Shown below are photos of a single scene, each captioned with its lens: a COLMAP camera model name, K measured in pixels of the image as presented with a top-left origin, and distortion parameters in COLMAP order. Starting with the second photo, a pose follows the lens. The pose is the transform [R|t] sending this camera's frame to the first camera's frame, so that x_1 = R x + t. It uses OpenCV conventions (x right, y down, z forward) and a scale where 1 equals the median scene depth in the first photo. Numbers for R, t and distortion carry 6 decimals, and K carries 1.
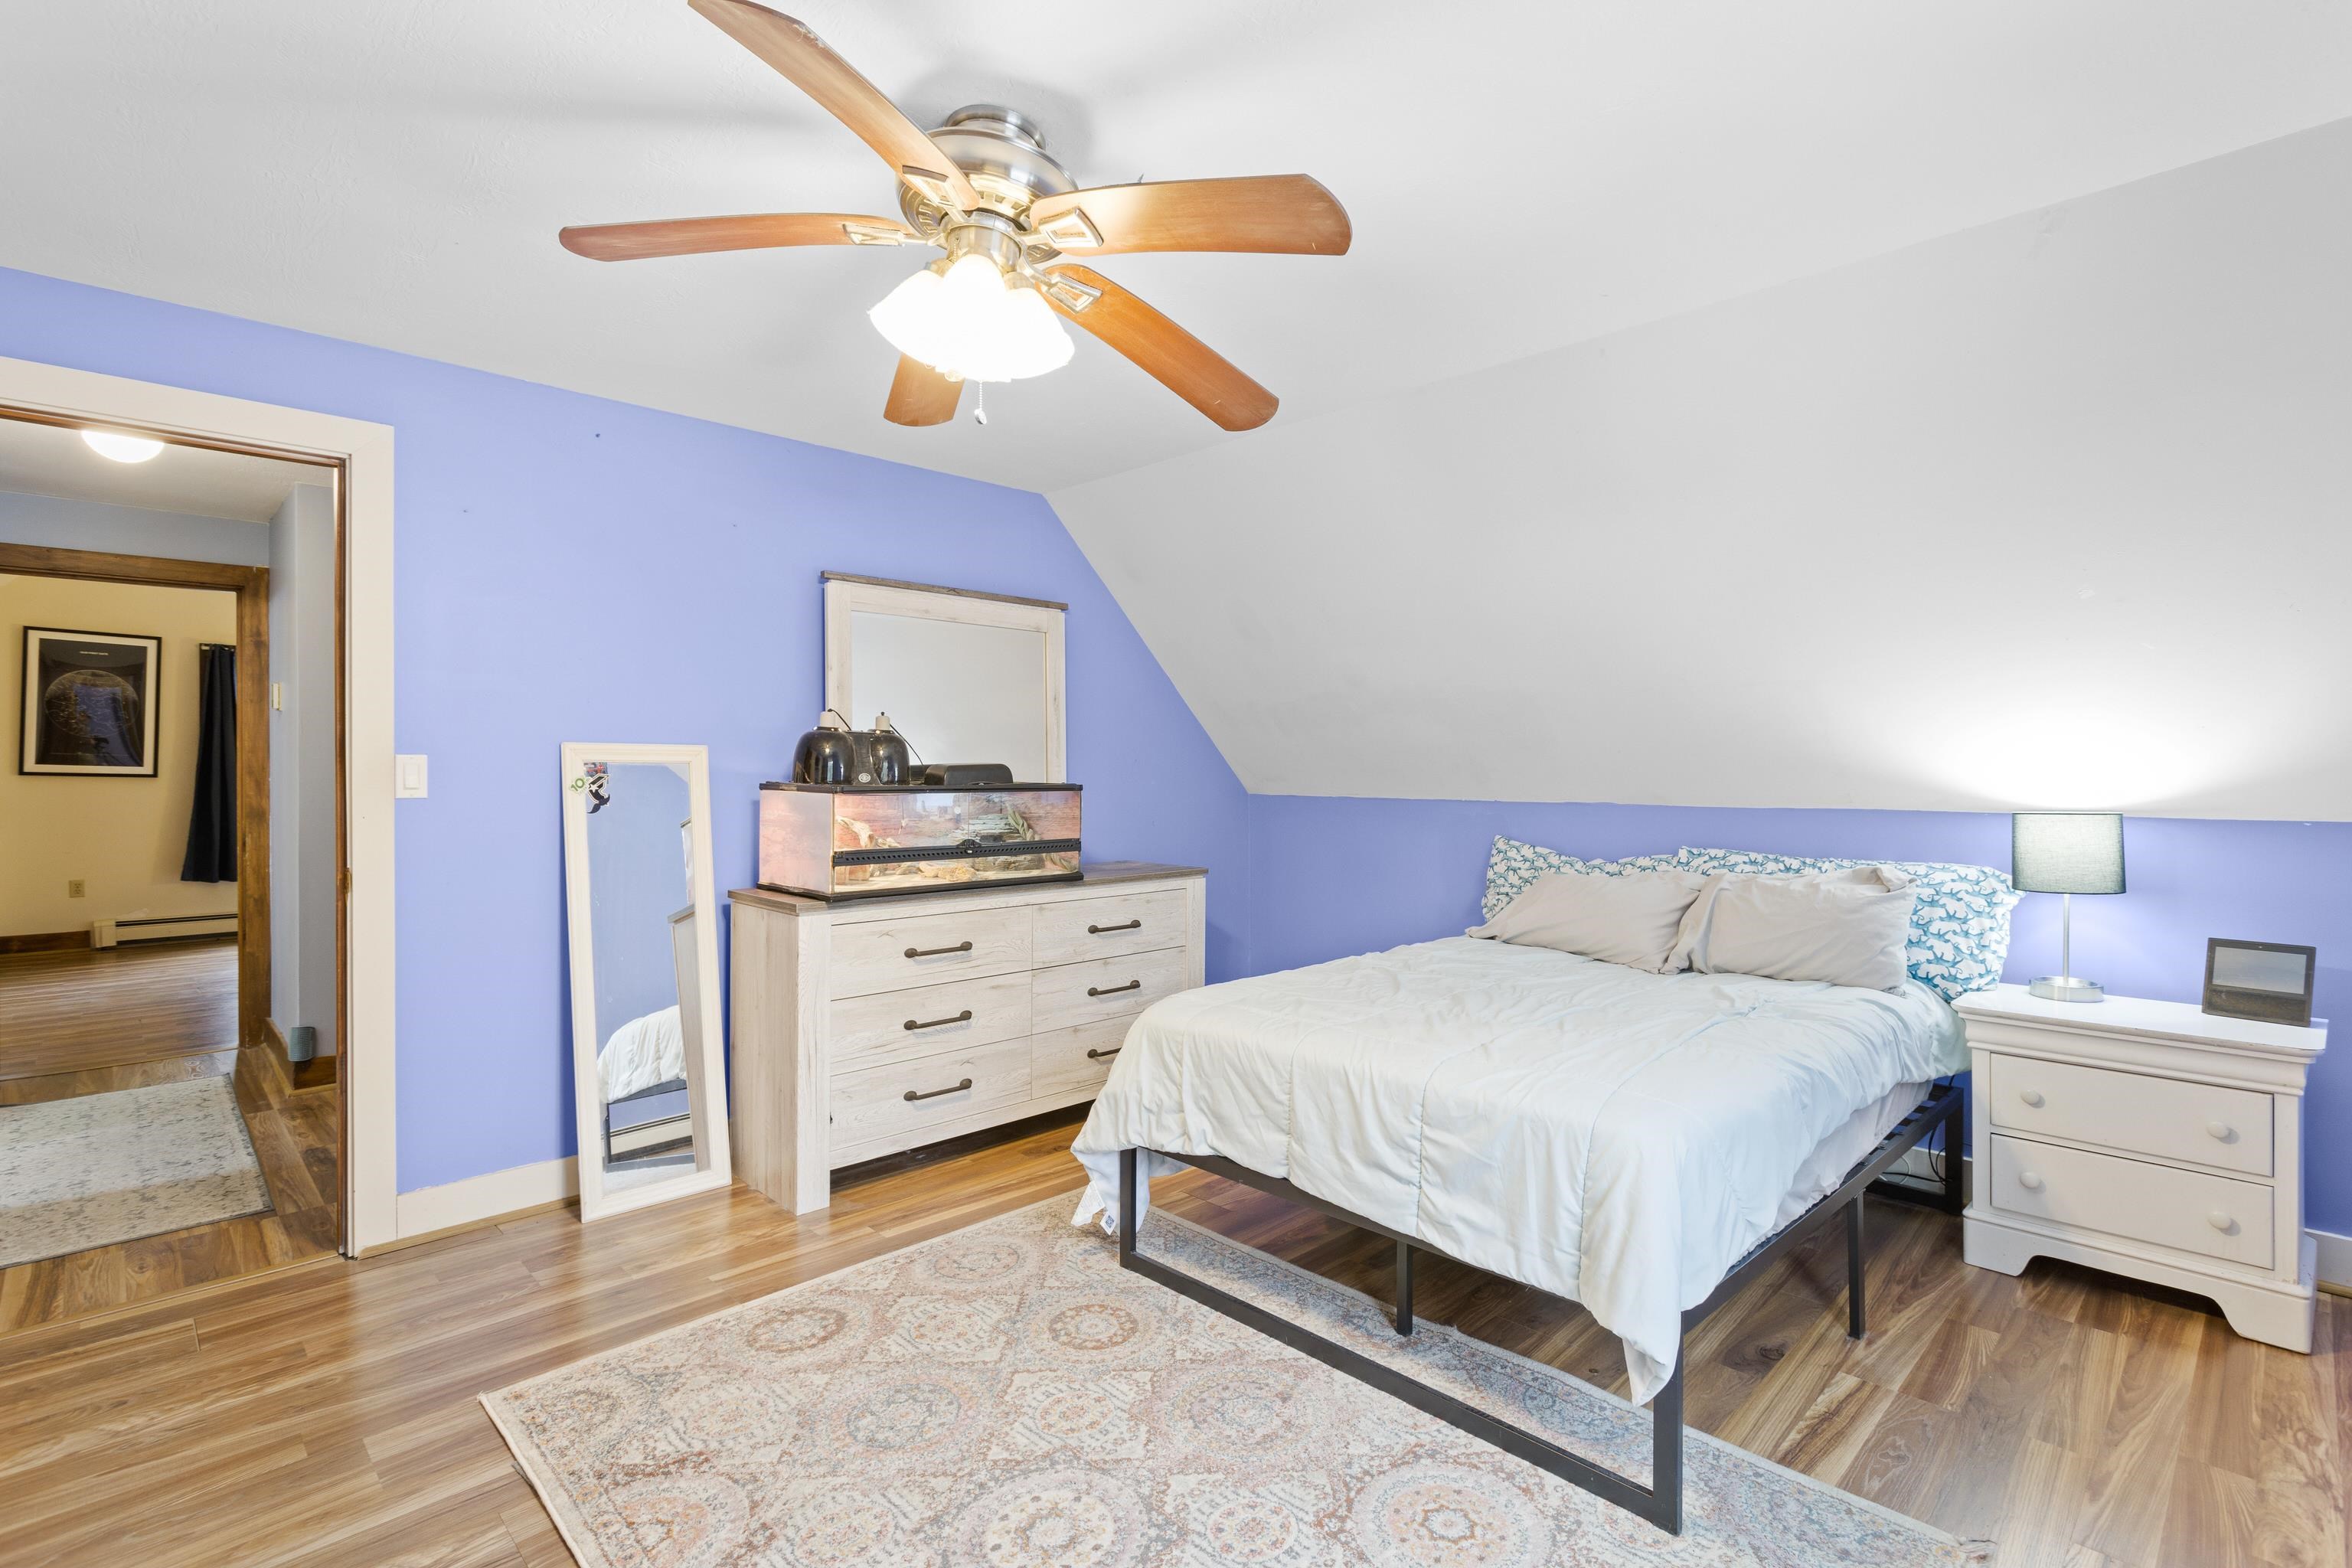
lens RADIAL K [[1113.3, 0, 1185.3], [0, 1113.3, 774.8], [0, 0, 1]] dist [-0.002727, 0.001939]
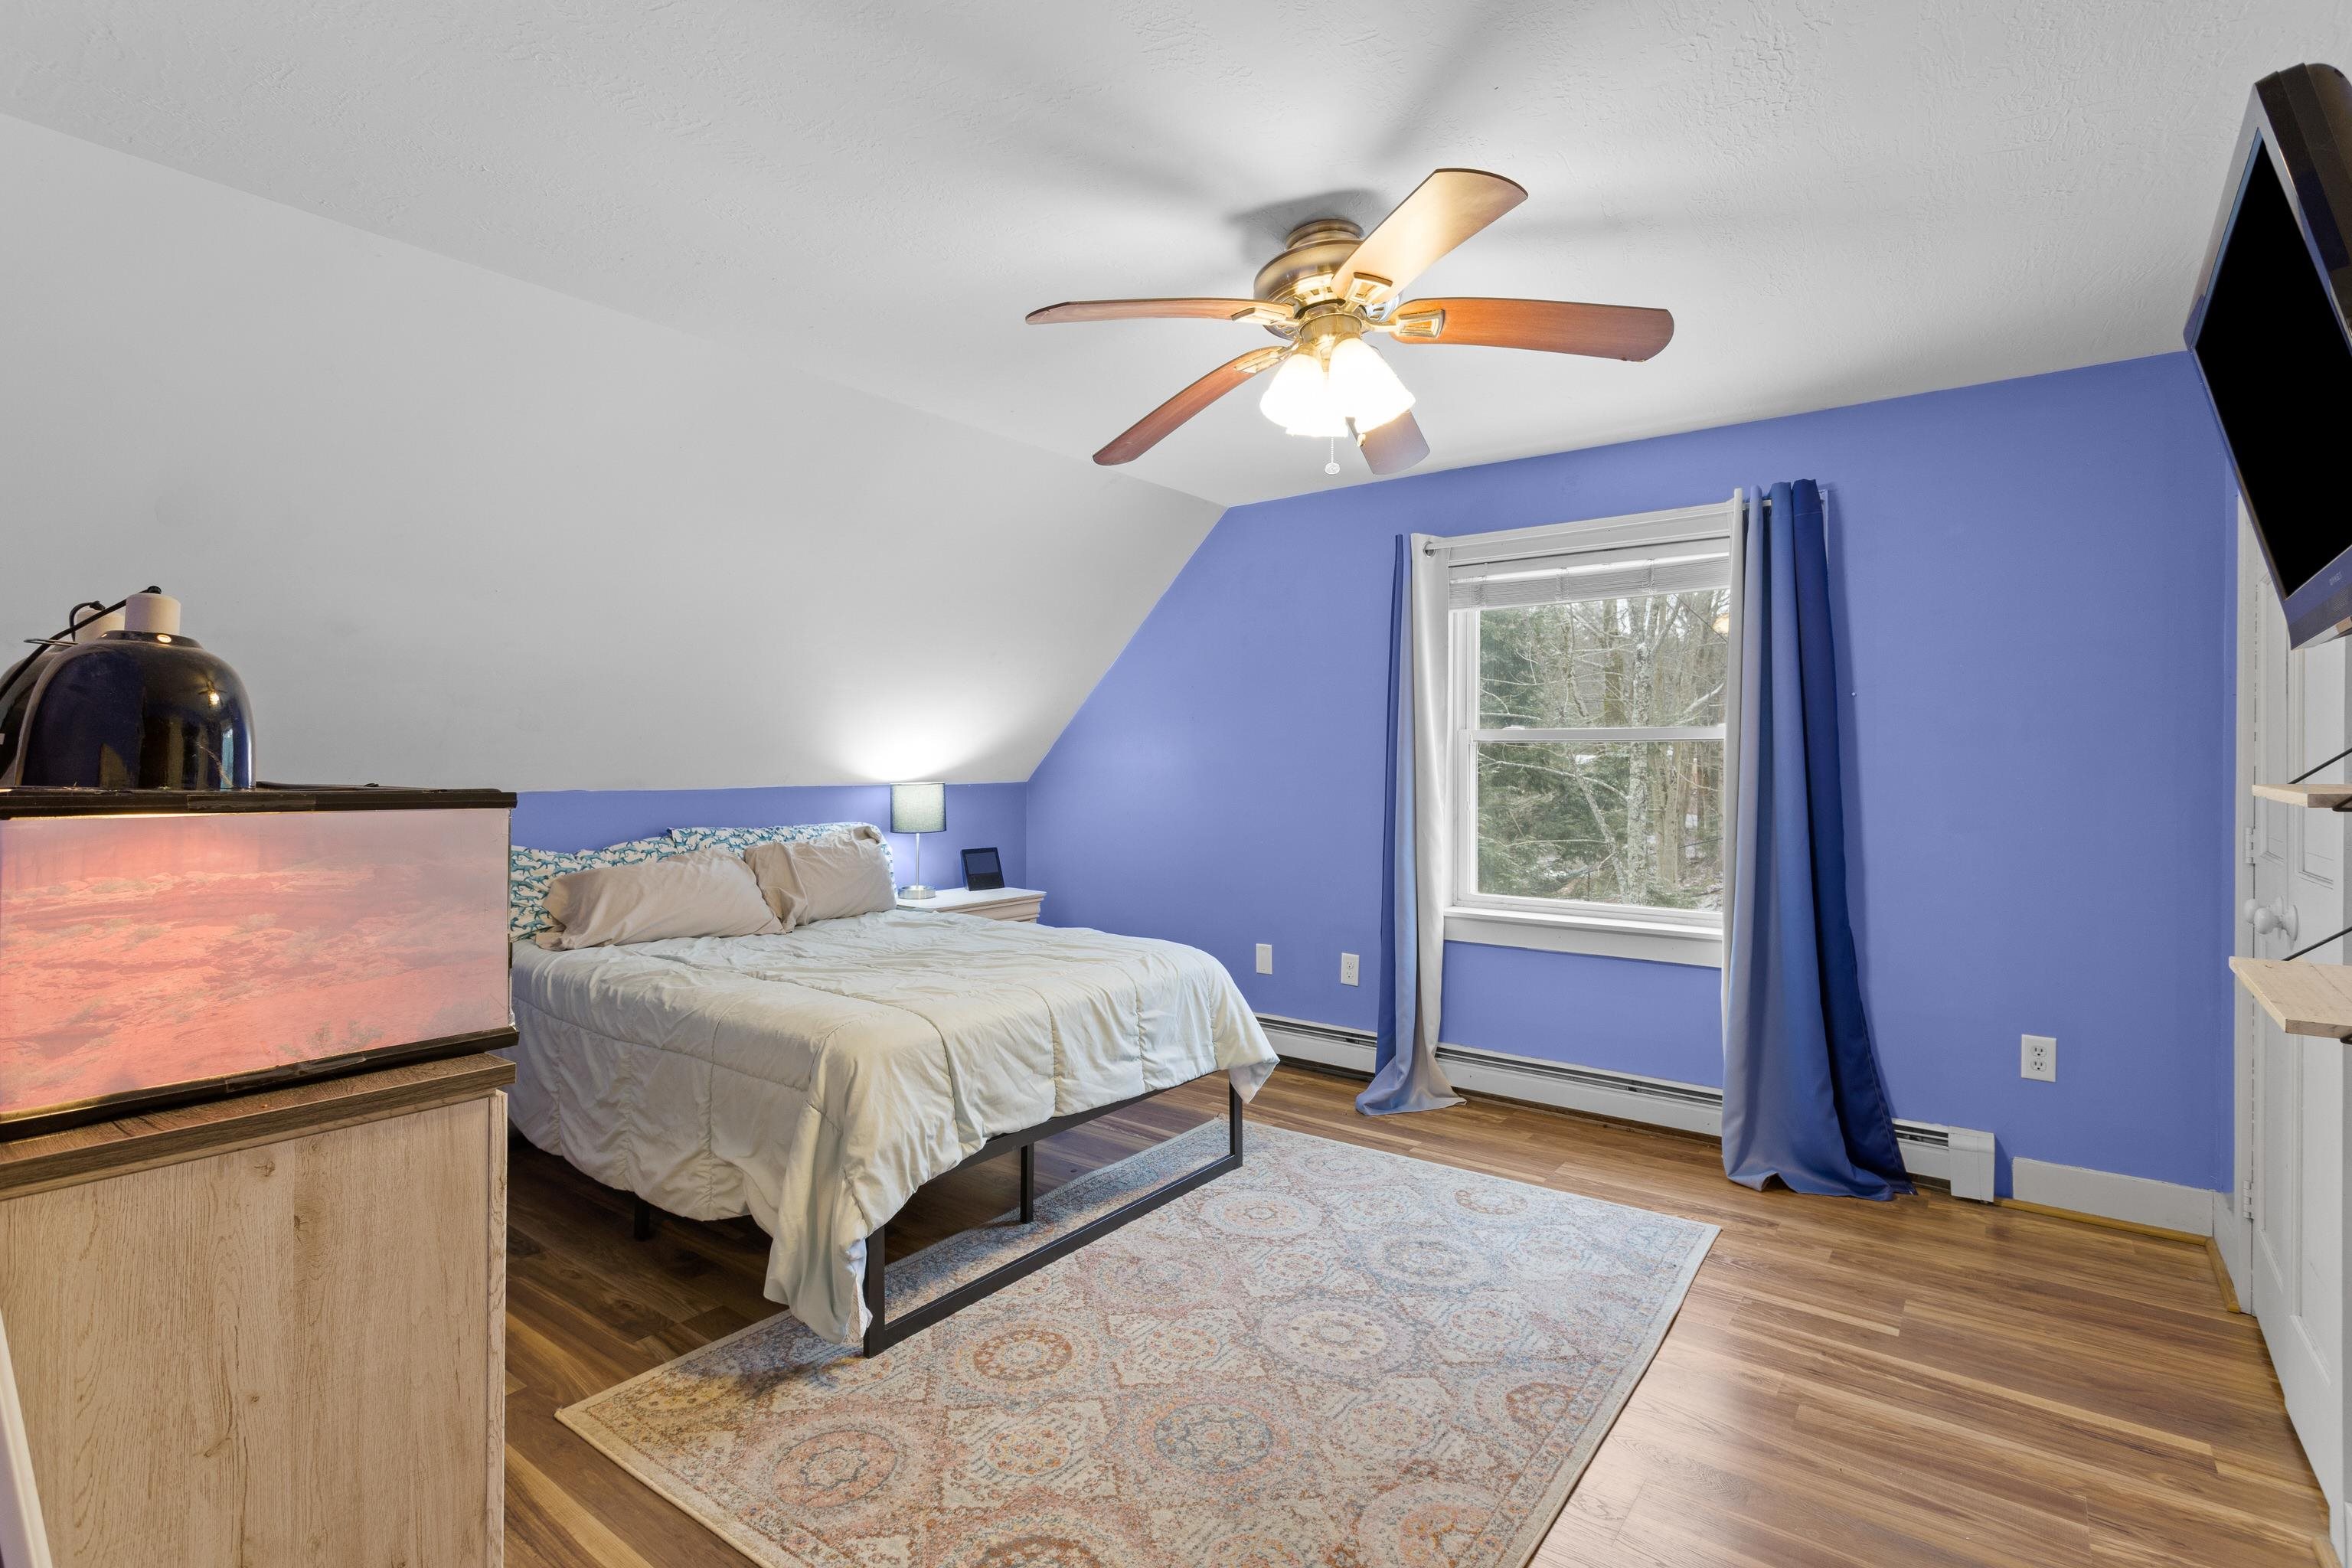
lens RADIAL K [[1113.3, 0, 1195.1], [0, 1113.3, 760.7], [0, 0, 1]] dist [-0.002727, 0.001939]
pose [[-0.160088, -0.002045, 0.987101, -1.091410], [-0.000850, 0.999998, 0.001934, -0.003469], [-0.987102, -0.000530, -0.160090, 1.073909]]
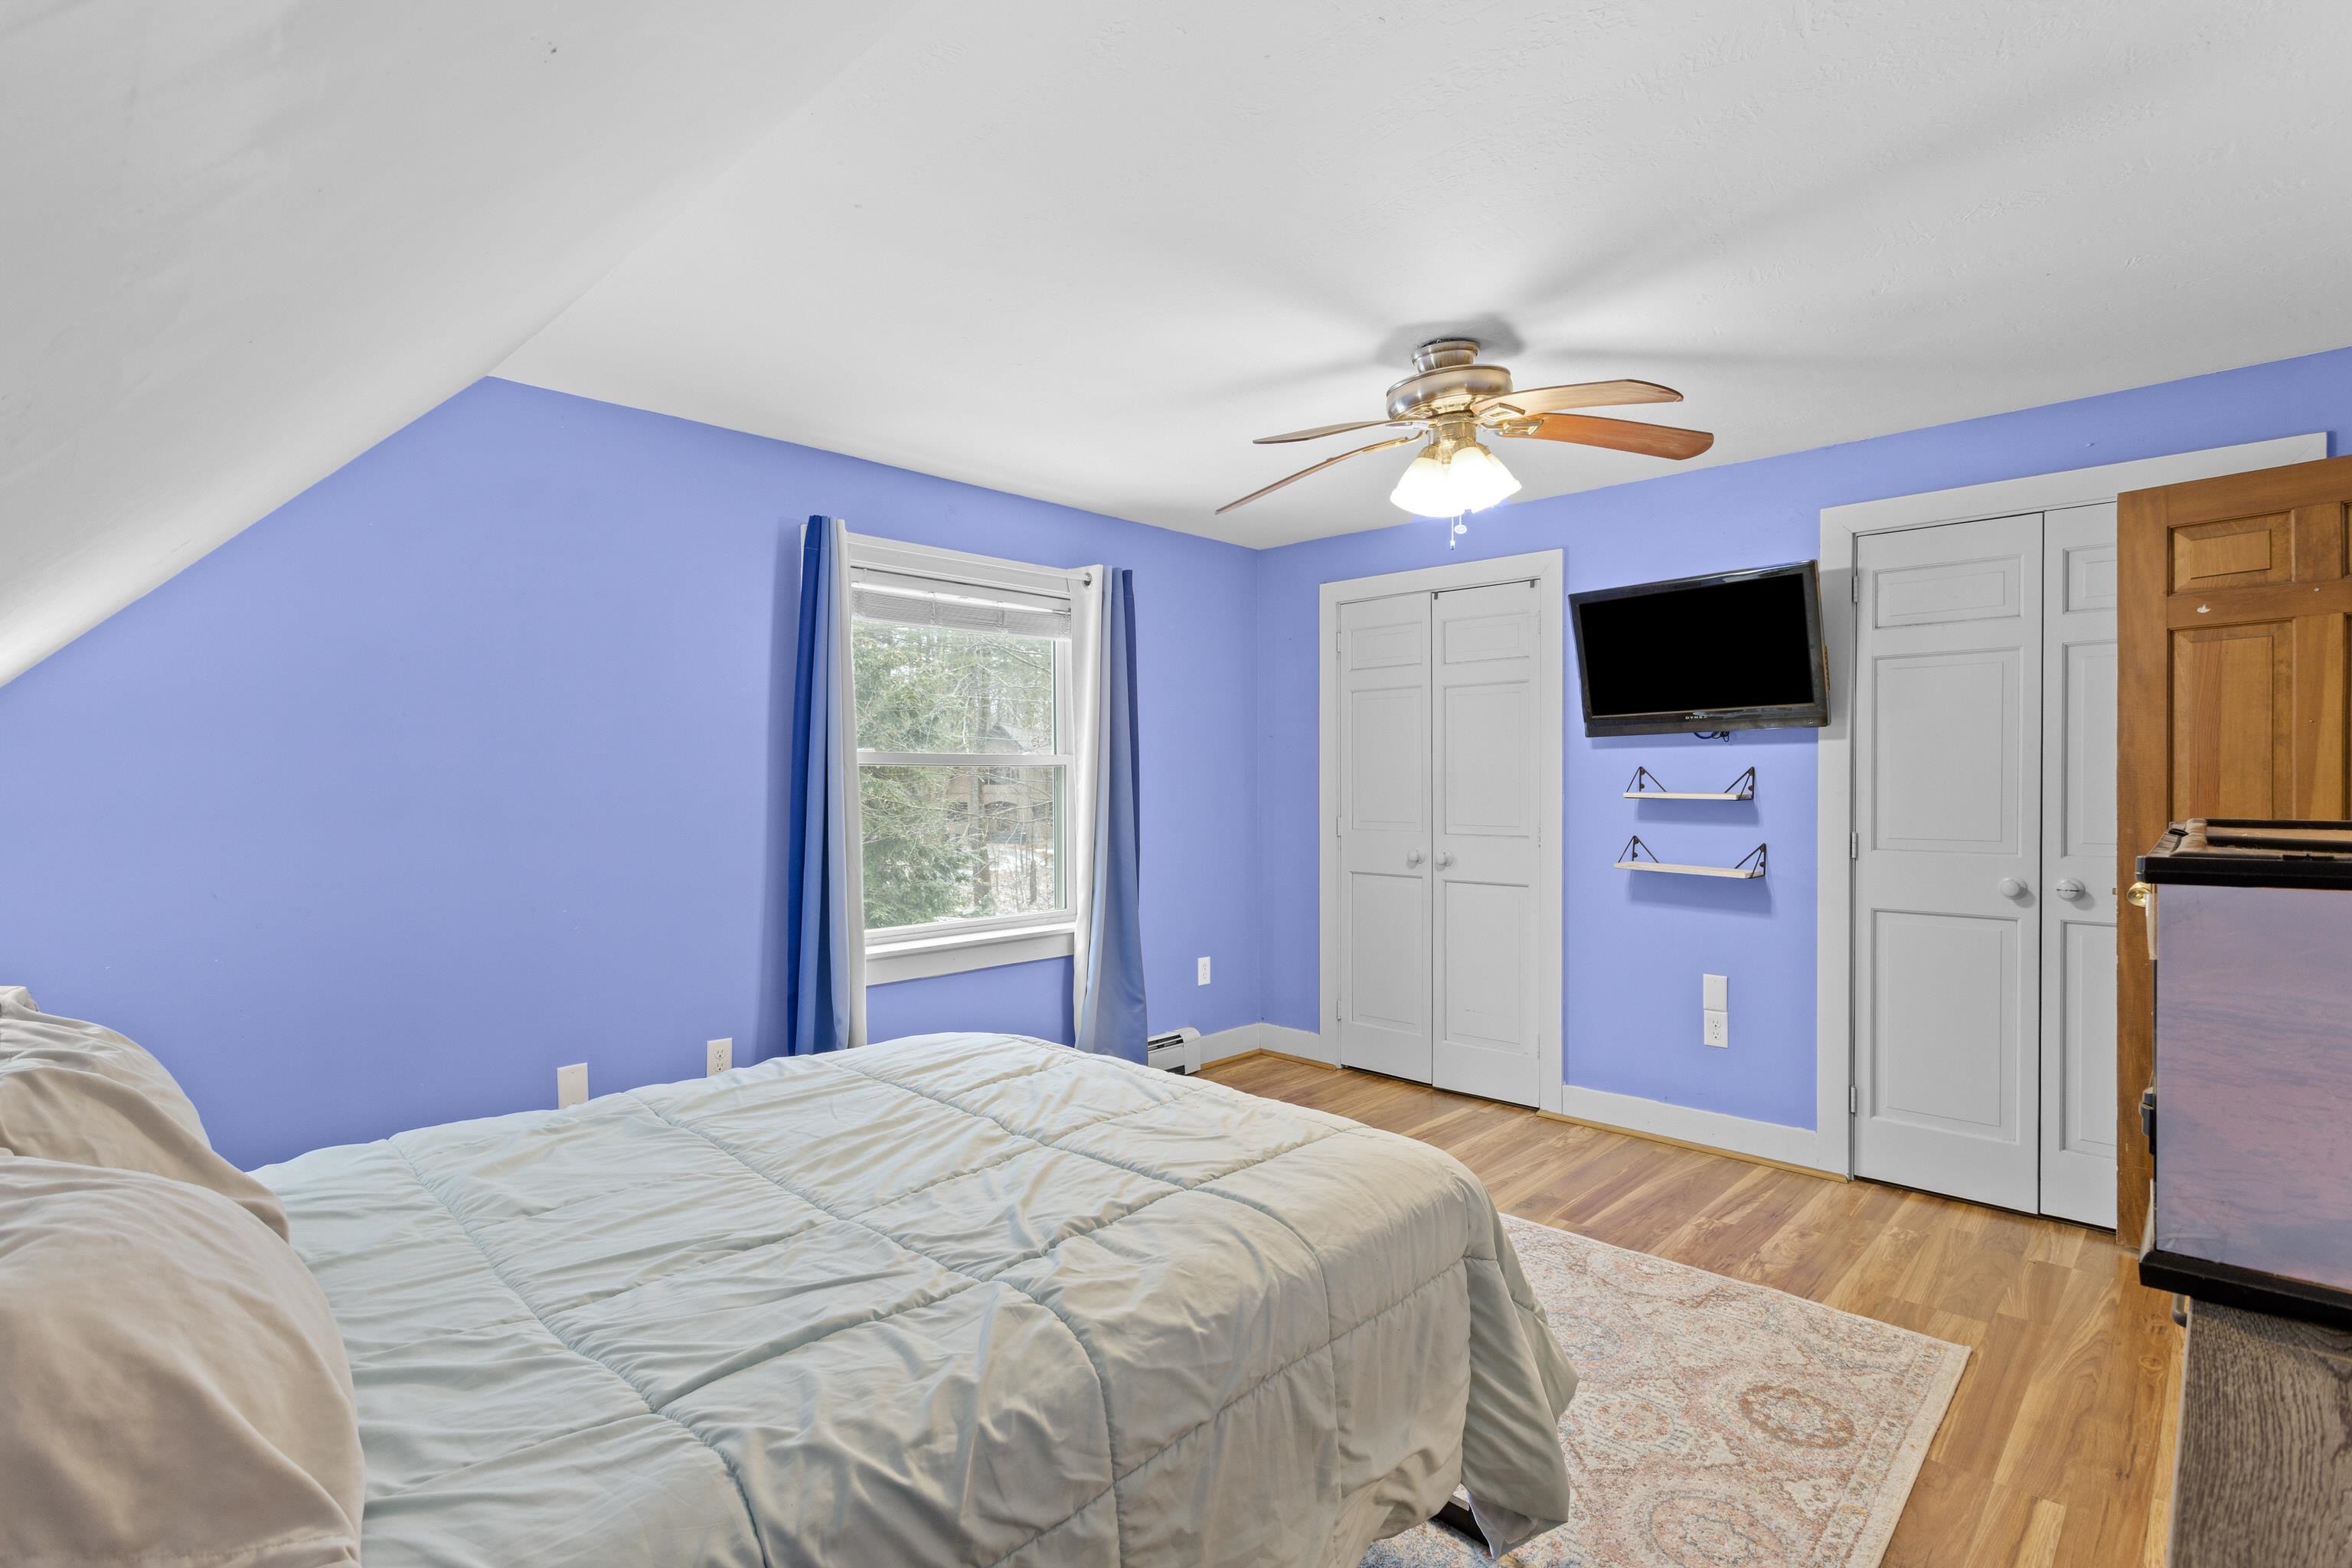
lens RADIAL K [[1113.3, 0, 1200.8], [0, 1113.3, 789.9], [0, 0, 1]] dist [-0.002727, 0.001939]
pose [[-0.998955, 0.001743, -0.045679, 0.172260], [0.001314, 0.999955, 0.009436, -0.008365], [0.045694, 0.009366, -0.998912, 1.968497]]
